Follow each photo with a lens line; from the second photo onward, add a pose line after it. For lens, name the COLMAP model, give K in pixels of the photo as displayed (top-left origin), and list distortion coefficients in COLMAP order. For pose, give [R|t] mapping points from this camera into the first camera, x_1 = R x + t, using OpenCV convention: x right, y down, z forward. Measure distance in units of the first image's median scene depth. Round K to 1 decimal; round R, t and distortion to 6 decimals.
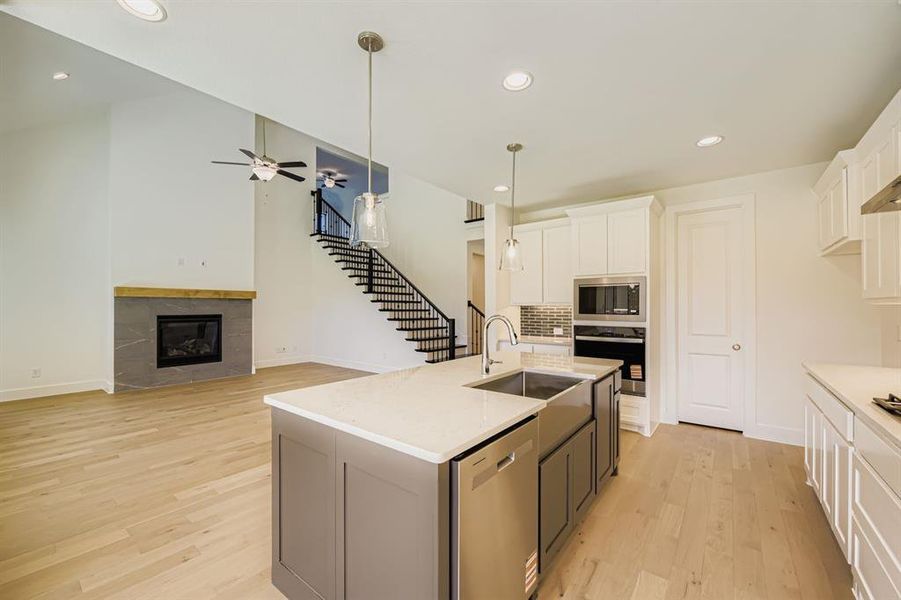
lens RADIAL K [[366.7, 0, 452.3], [0, 366.7, 306.2], [0, 0, 1]] dist [-0.004212, -0.000367]
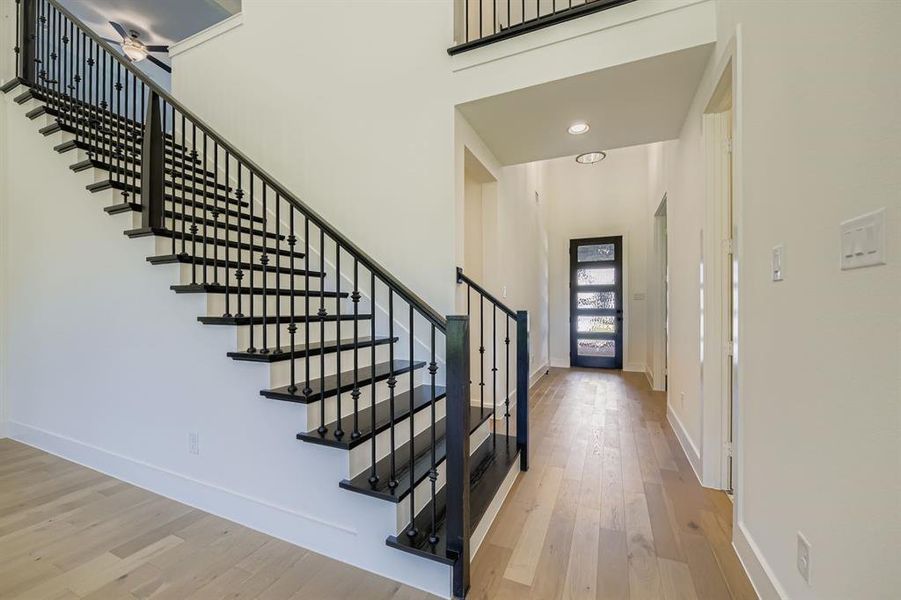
lens RADIAL K [[366.7, 0, 442.2], [0, 366.7, 304.1], [0, 0, 1]] dist [-0.004212, -0.000367]
pose [[0.974582, -0.001235, 0.224026, -0.058840], [0.001173, 0.999999, 0.000410, 0.024817], [-0.224026, -0.000137, 0.974583, 0.724775]]
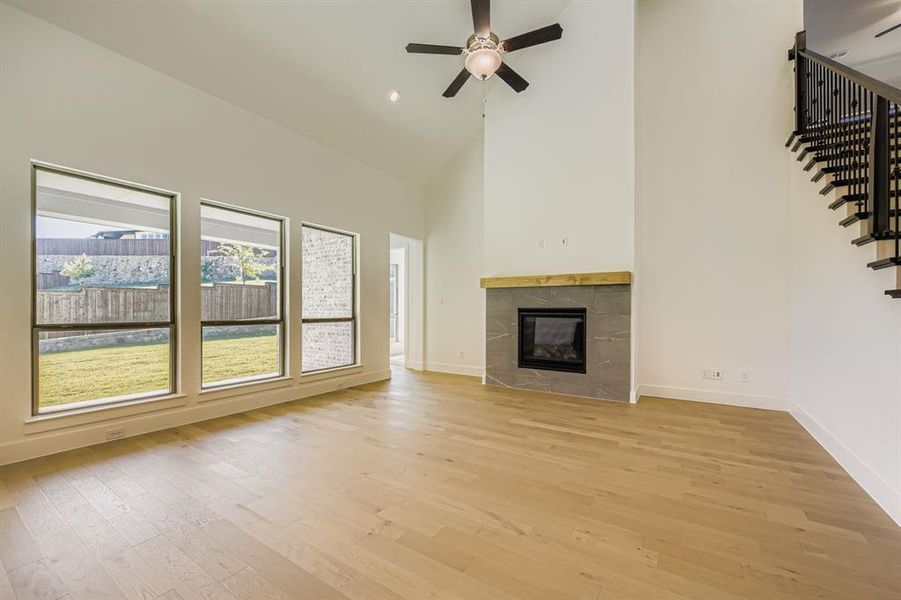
lens RADIAL K [[366.7, 0, 456.0], [0, 366.7, 309.5], [0, 0, 1]] dist [-0.004212, -0.000367]
pose [[0.086612, 0.002243, -0.996240, 0.060906], [-0.001799, 0.999996, 0.002095, 0.024694], [0.996241, 0.001610, 0.086615, 0.699465]]
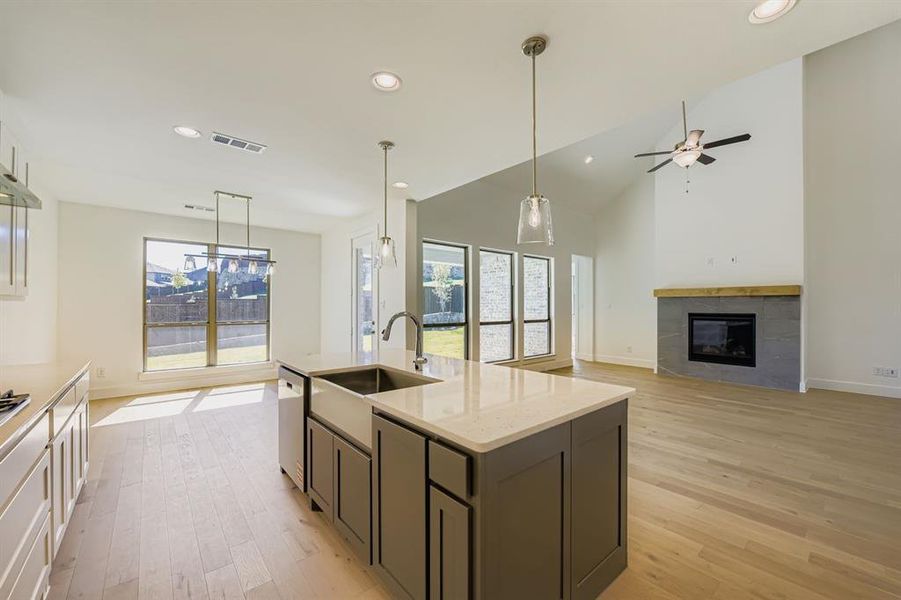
lens RADIAL K [[366.7, 0, 452.1], [0, 366.7, 305.1], [0, 0, 1]] dist [-0.004212, -0.000367]
pose [[-0.203626, -0.001289, -0.979048, 0.388681], [-0.000459, 0.999999, -0.001221, 0.002772], [0.979049, 0.000201, -0.203627, 0.473511]]
